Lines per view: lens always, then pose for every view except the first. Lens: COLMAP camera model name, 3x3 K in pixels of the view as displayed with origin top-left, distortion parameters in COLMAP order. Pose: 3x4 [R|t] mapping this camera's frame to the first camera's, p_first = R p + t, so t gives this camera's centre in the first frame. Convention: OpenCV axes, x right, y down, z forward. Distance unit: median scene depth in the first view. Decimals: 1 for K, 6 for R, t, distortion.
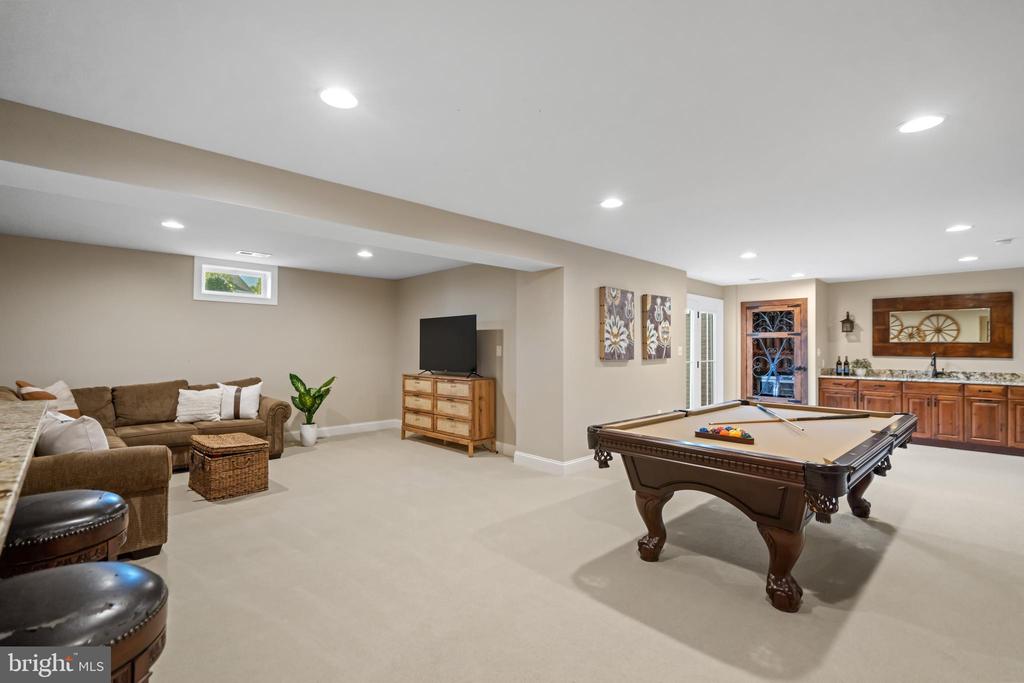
lens RADIAL K [[470.7, 0, 508.5], [0, 470.7, 343.8], [0, 0, 1]] dist [0.003193, 0.000906]
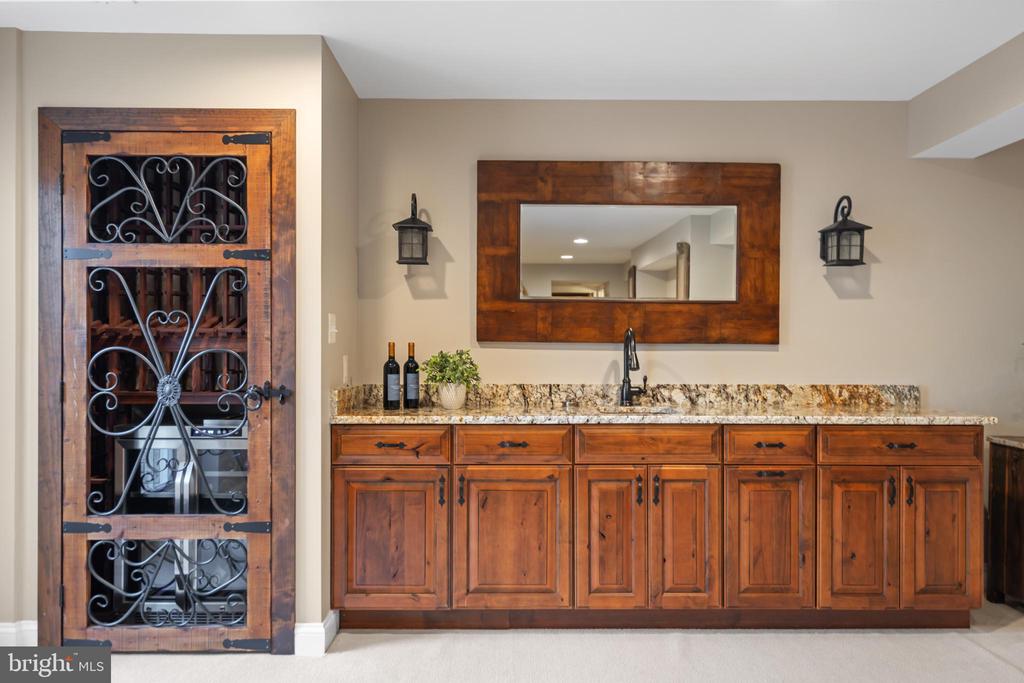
lens RADIAL K [[828.4, 0, 511.7], [0, 828.4, 343.1], [0, 0, 1]] dist [0.013994, 0.005325]
pose [[0.689242, -0.000230, 0.724531, 0.392087], [-0.005245, 0.999972, 0.005307, 0.023344], [-0.724512, -0.007458, 0.689222, 0.608752]]
